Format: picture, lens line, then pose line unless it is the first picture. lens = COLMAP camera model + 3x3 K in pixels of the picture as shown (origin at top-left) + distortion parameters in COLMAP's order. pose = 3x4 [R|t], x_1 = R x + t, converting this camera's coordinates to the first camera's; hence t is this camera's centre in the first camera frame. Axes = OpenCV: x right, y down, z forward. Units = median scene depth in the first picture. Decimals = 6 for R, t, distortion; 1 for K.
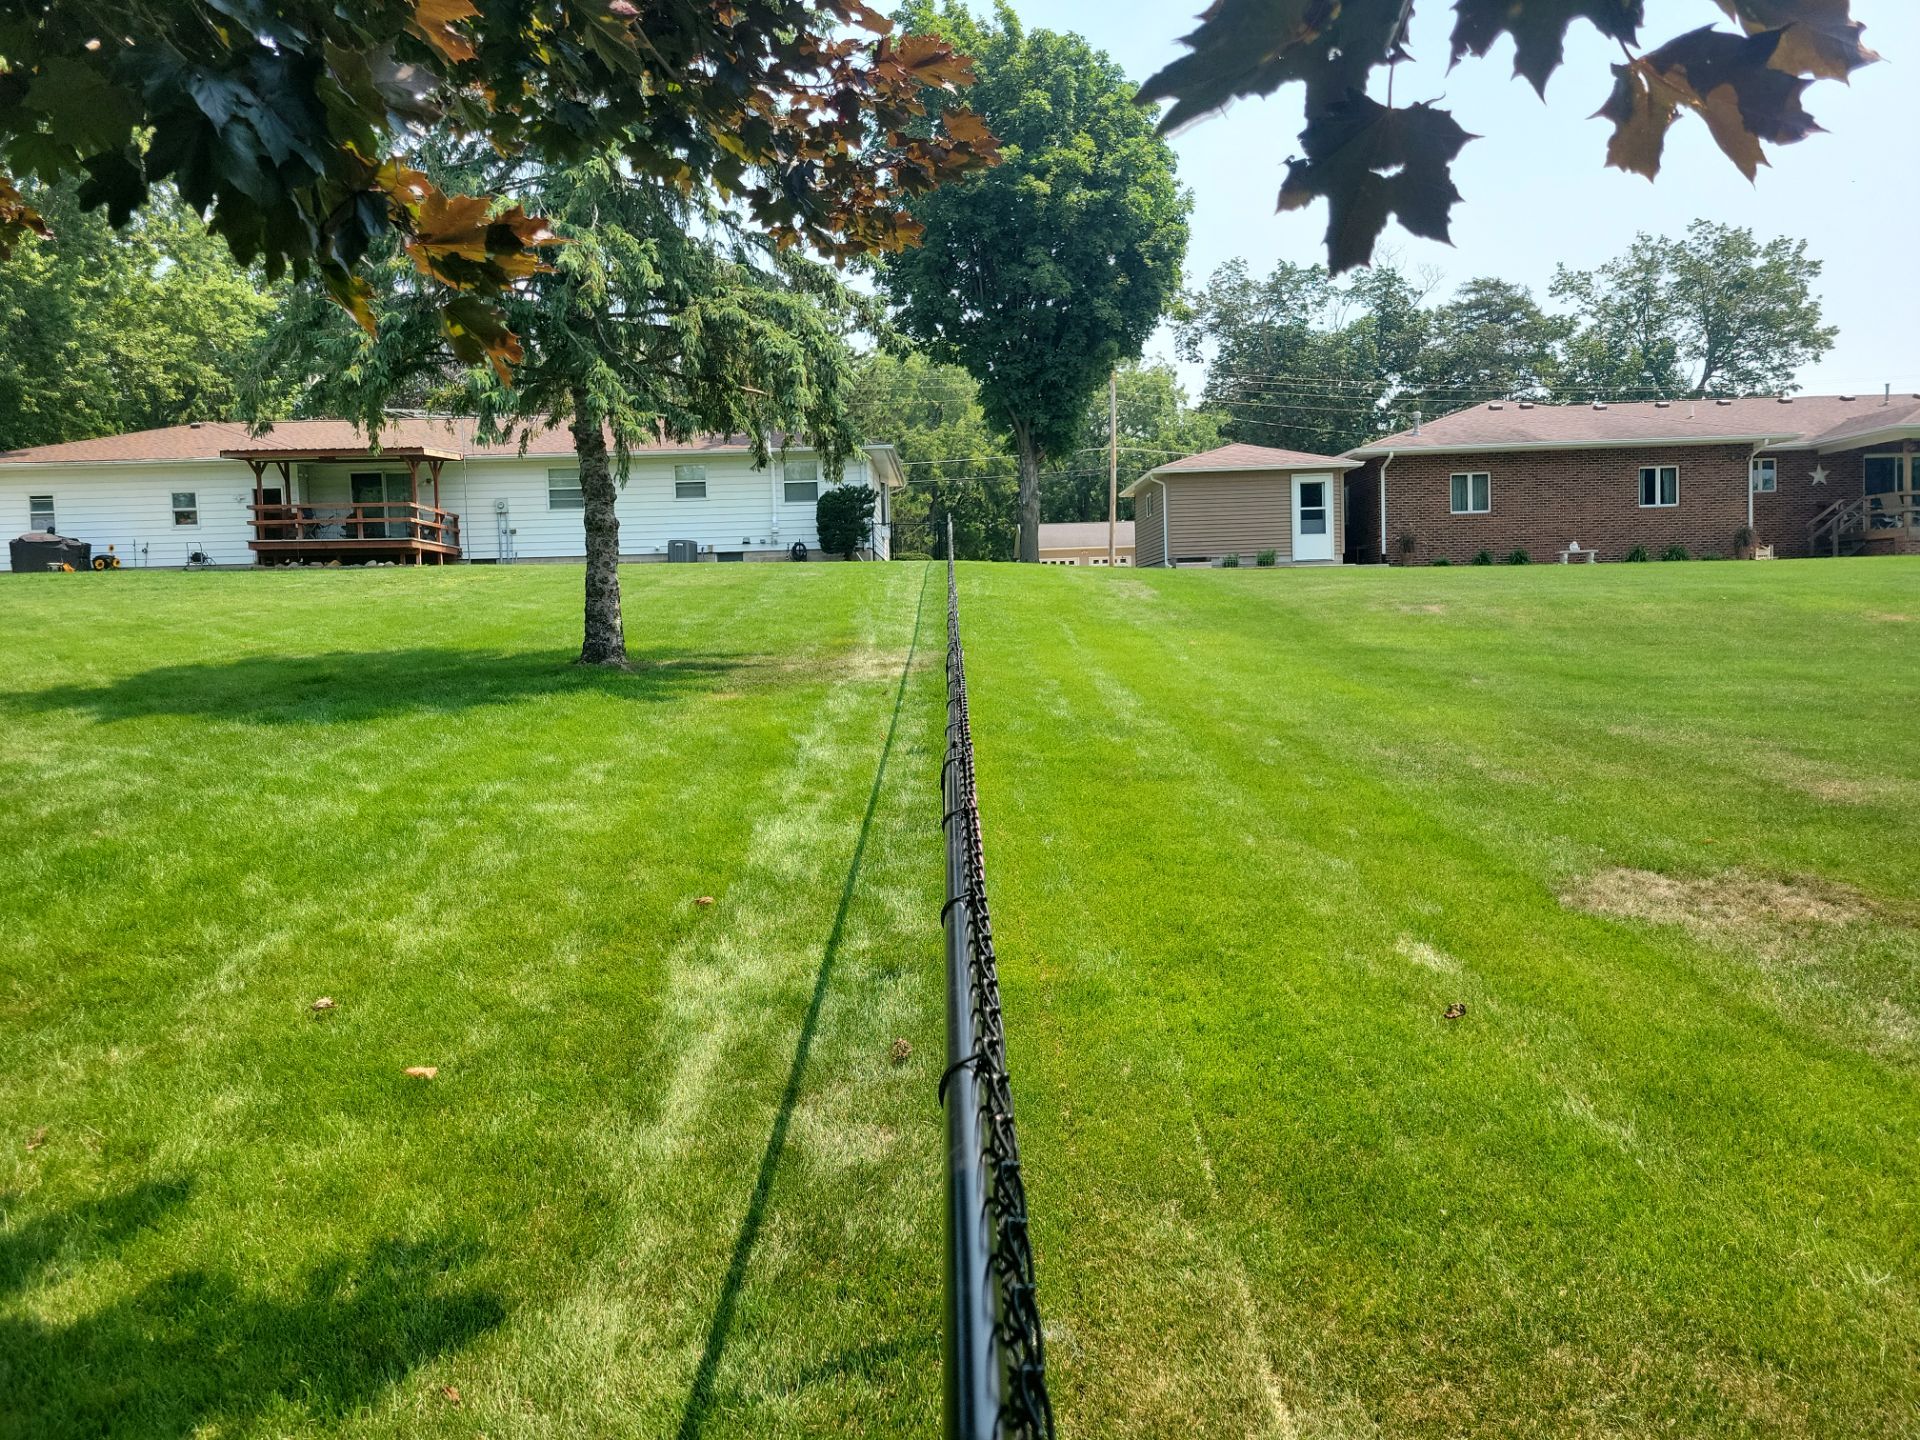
lens RADIAL K [[1447.4, 0, 984.7], [0, 1447.4, 702.8], [0, 0, 1]] dist [0.048131, -0.026190]
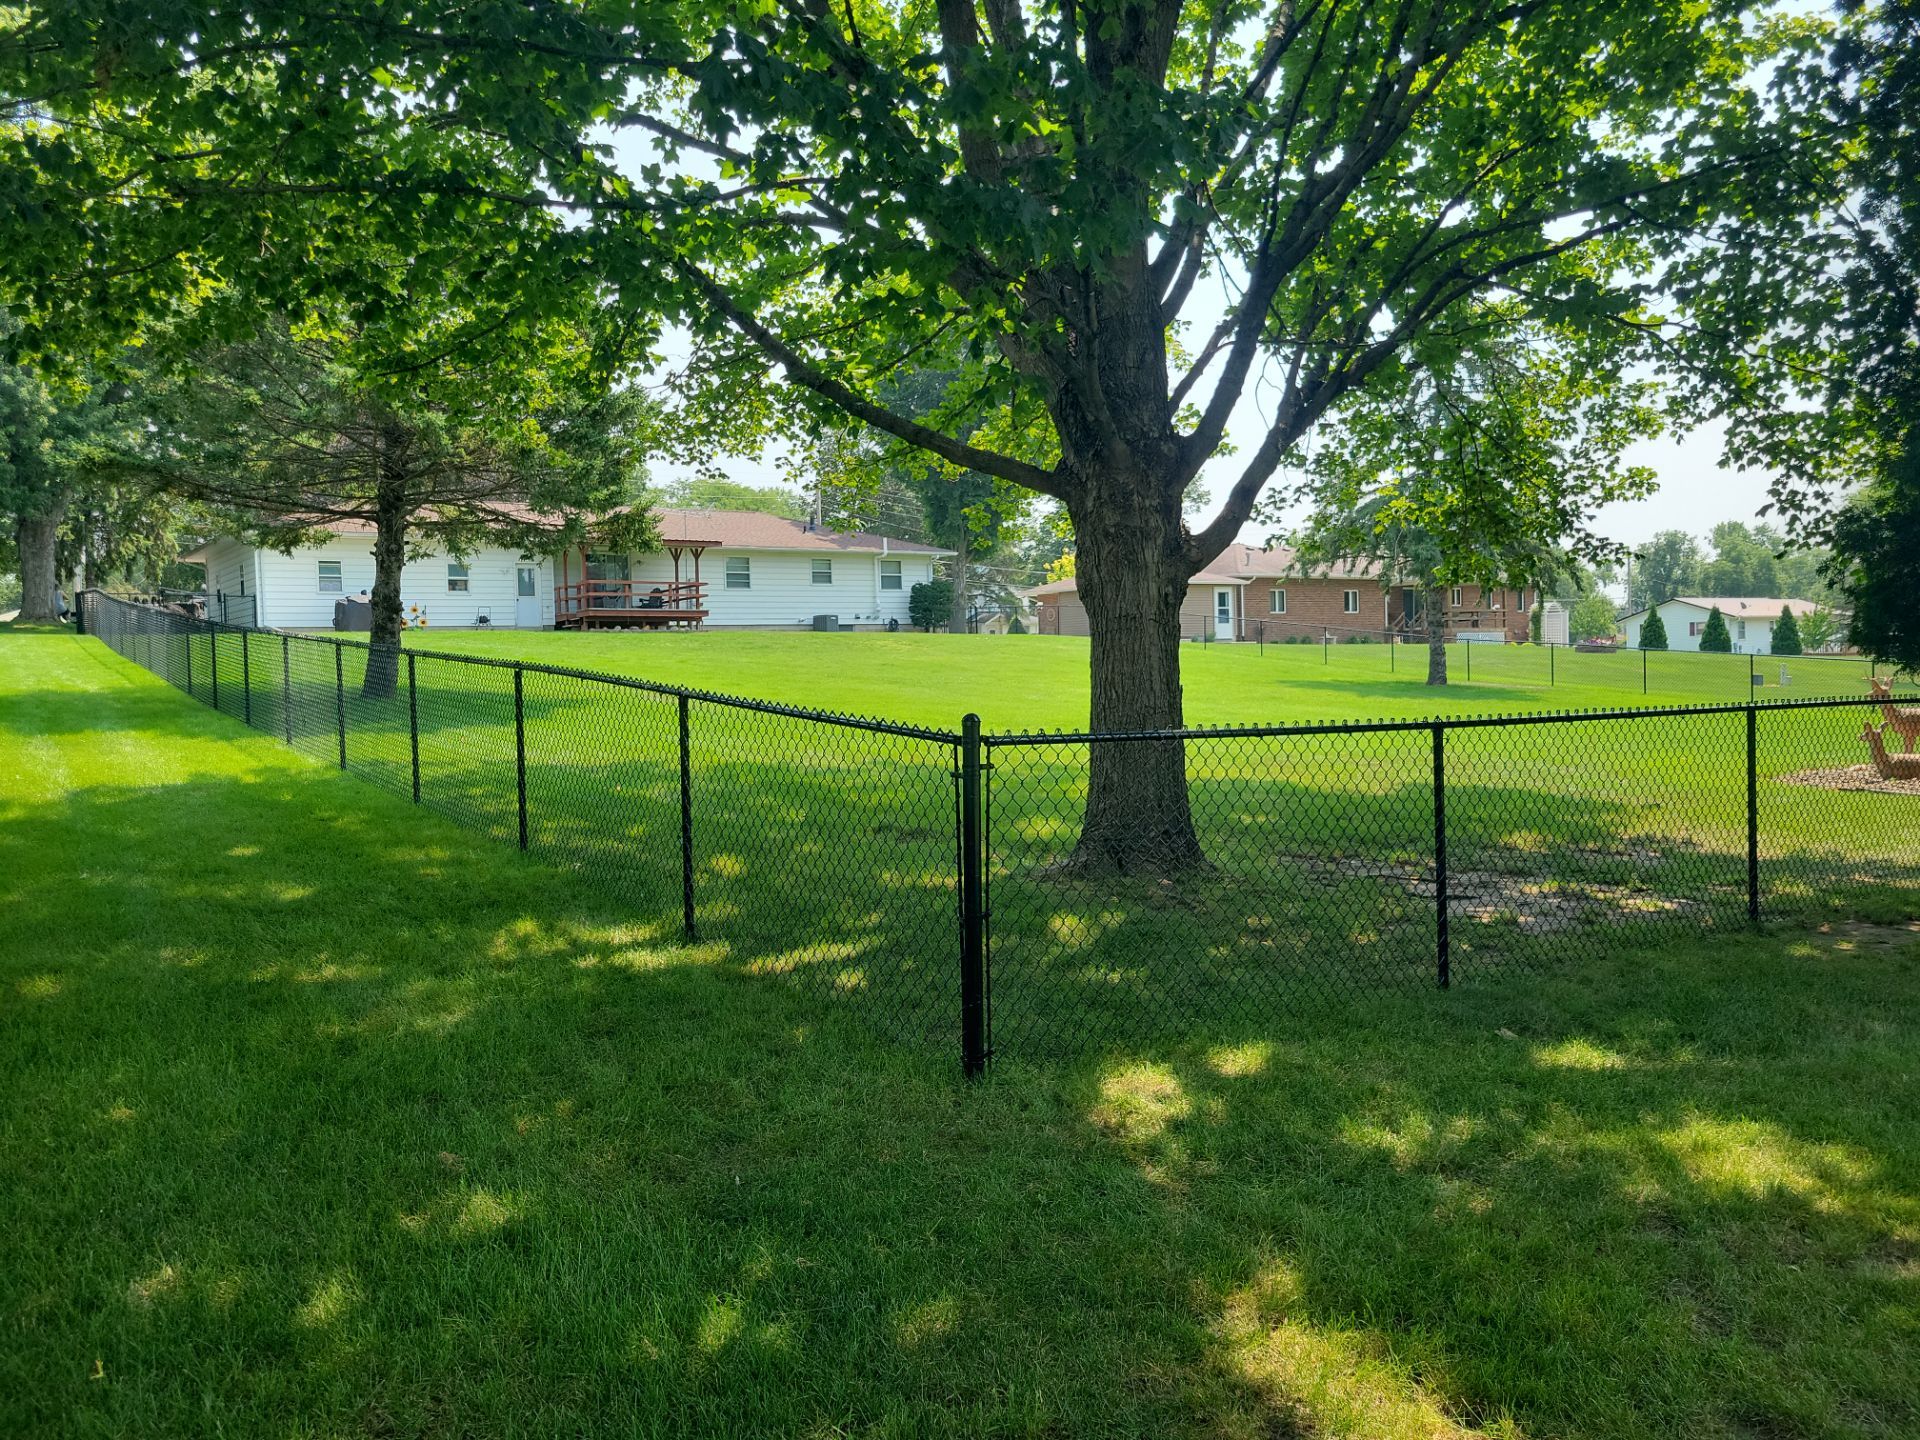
lens RADIAL K [[1447.4, 0, 952.2], [0, 1447.4, 719.0], [0, 0, 1]] dist [0.048131, -0.026190]
pose [[0.839056, -0.011115, 0.543932, -0.835122], [0.032157, 0.999057, -0.029189, 0.027848], [-0.543094, 0.041982, 0.838622, -0.190367]]
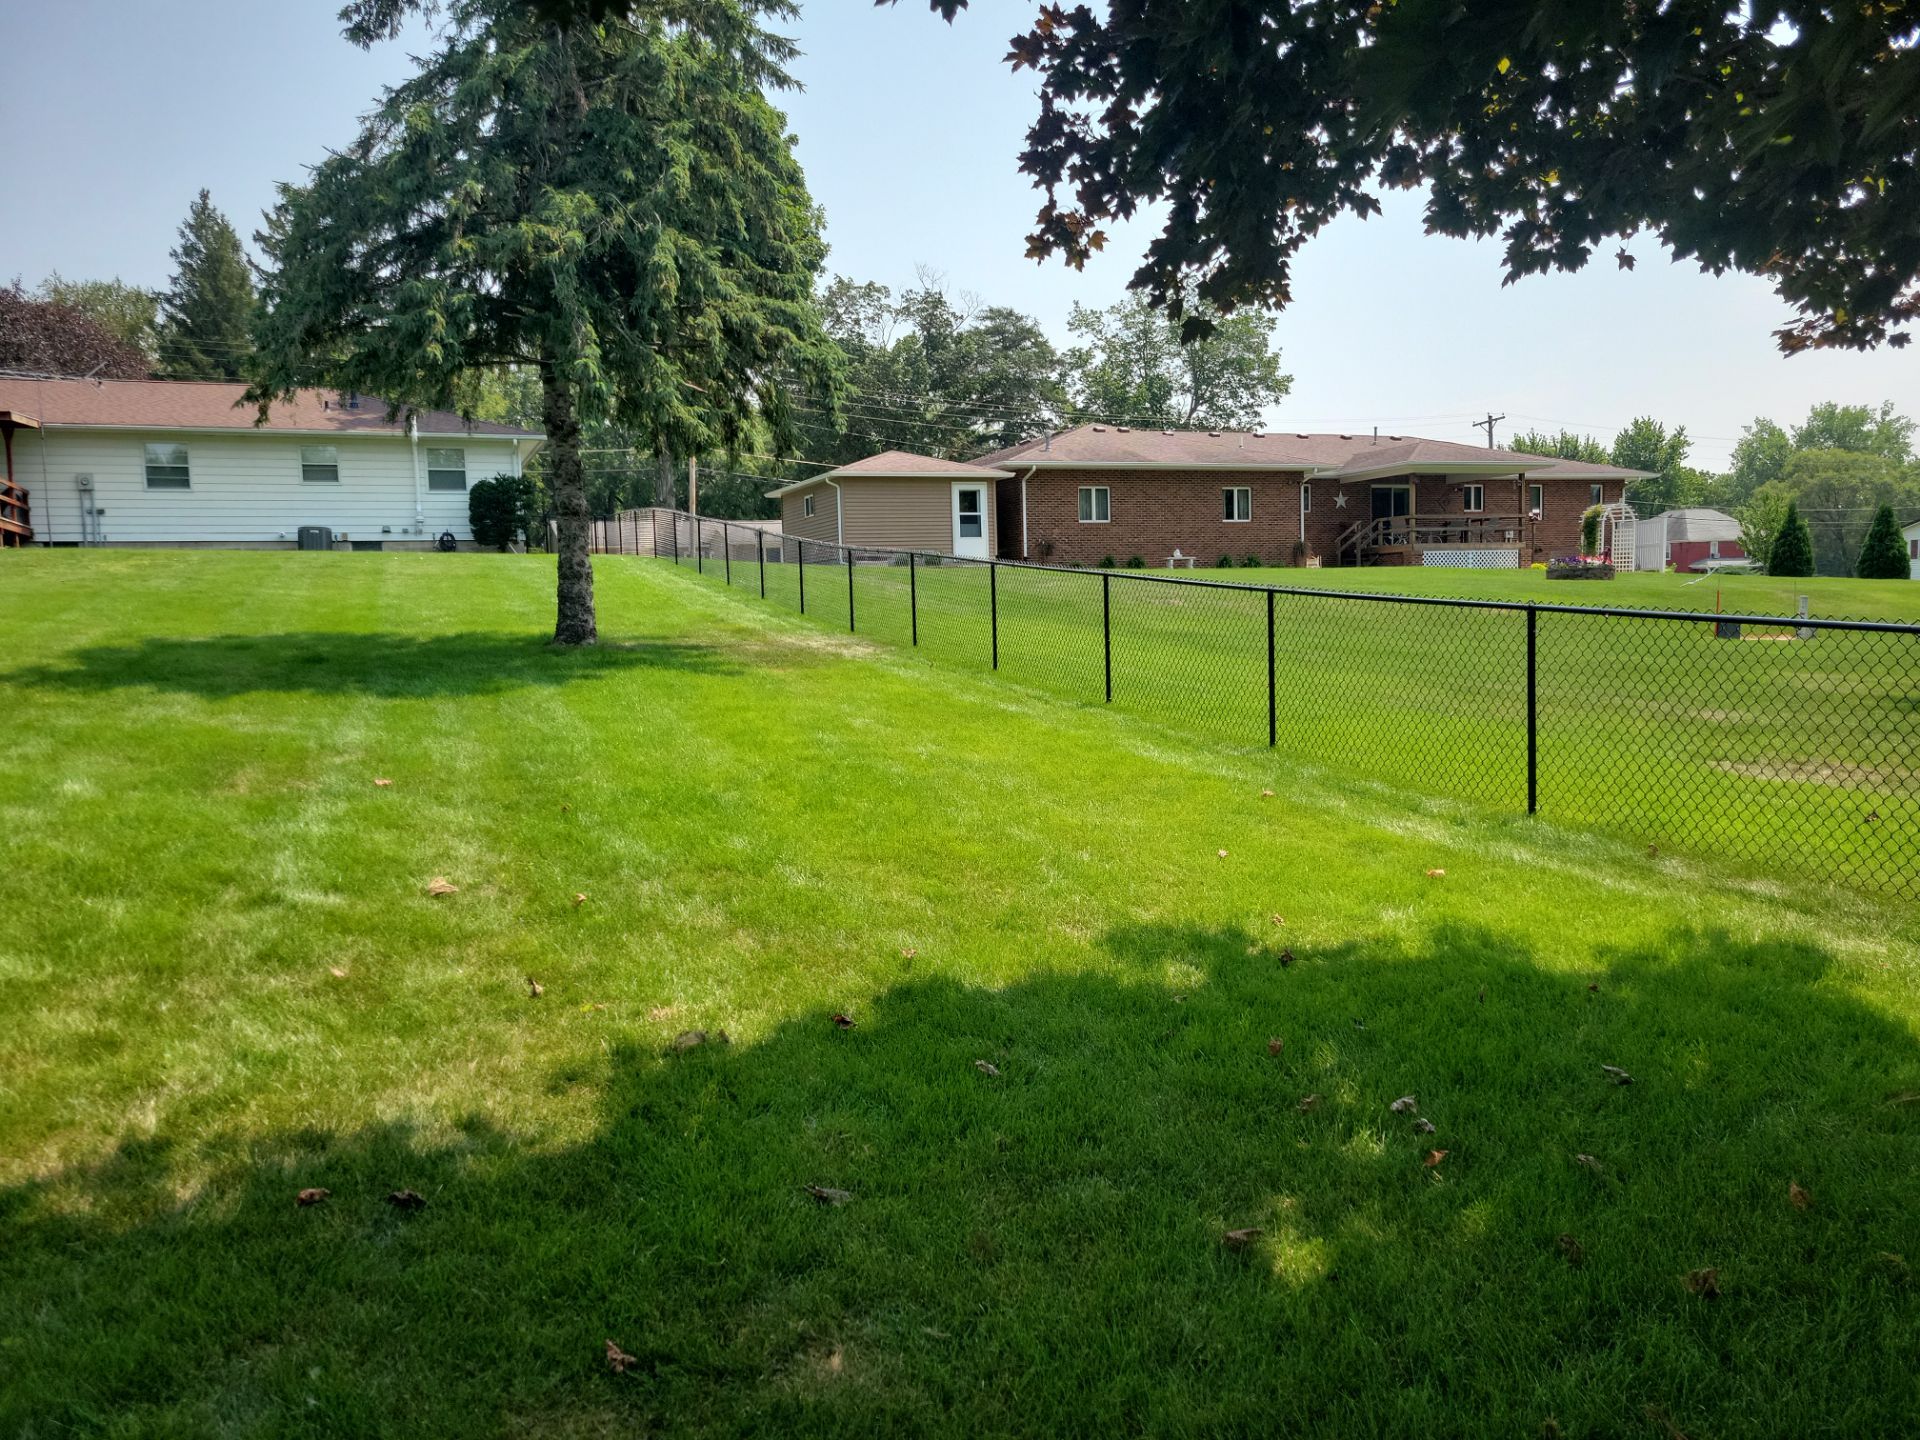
lens RADIAL K [[1447.4, 0, 970.2], [0, 1447.4, 719.3], [0, 0, 1]] dist [0.048131, -0.026190]
pose [[0.937221, -0.020222, 0.348149, -0.141557], [0.017127, 0.999782, 0.011966, 0.007202], [-0.348315, -0.005252, 0.937363, -0.023885]]
